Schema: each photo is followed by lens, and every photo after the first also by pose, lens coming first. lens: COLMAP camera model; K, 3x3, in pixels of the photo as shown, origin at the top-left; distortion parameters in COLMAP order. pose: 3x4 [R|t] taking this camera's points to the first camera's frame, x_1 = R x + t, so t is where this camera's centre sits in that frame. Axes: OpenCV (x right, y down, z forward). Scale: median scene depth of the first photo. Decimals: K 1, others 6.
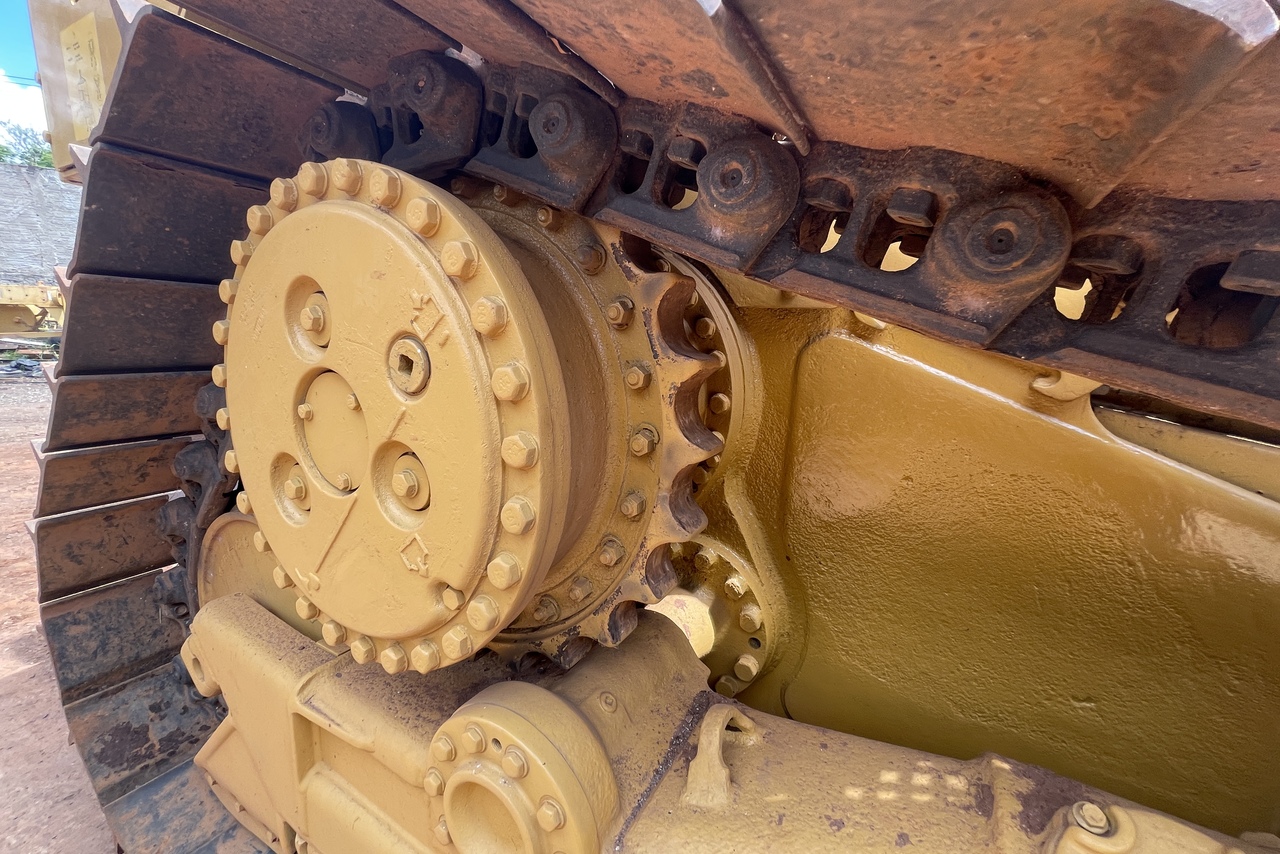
lens RADIAL K [[514.9, 0, 640.0], [0, 514.9, 427.0], [0, 0, 1]] dist [-0.001431, -0.000455]
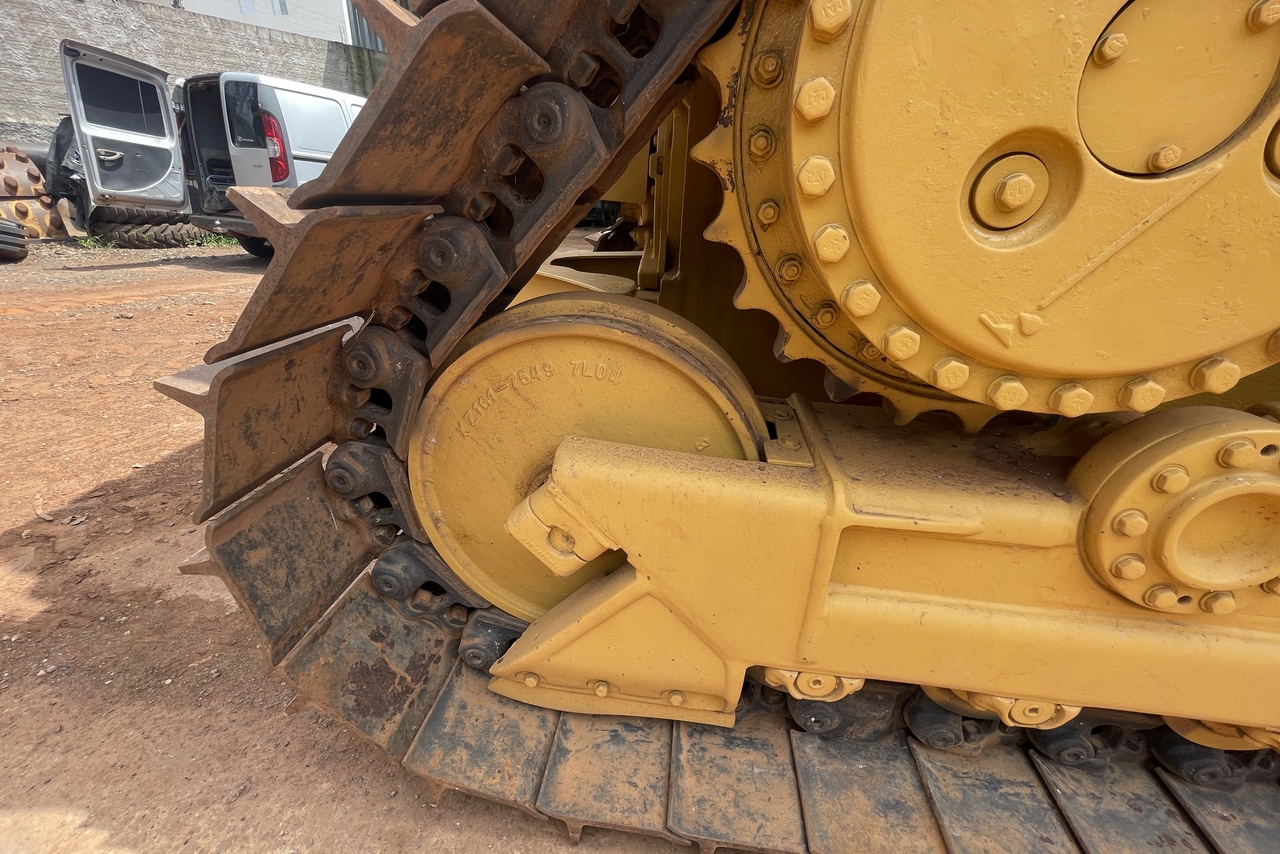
lens RADIAL K [[514.9, 0, 640.0], [0, 514.9, 427.0], [0, 0, 1]] dist [-0.001431, -0.000455]
pose [[0.923621, -0.165393, 0.345788, -0.843174], [0.078385, 0.964552, 0.251983, 0.124295], [-0.375207, -0.205632, 0.903845, 0.297193]]
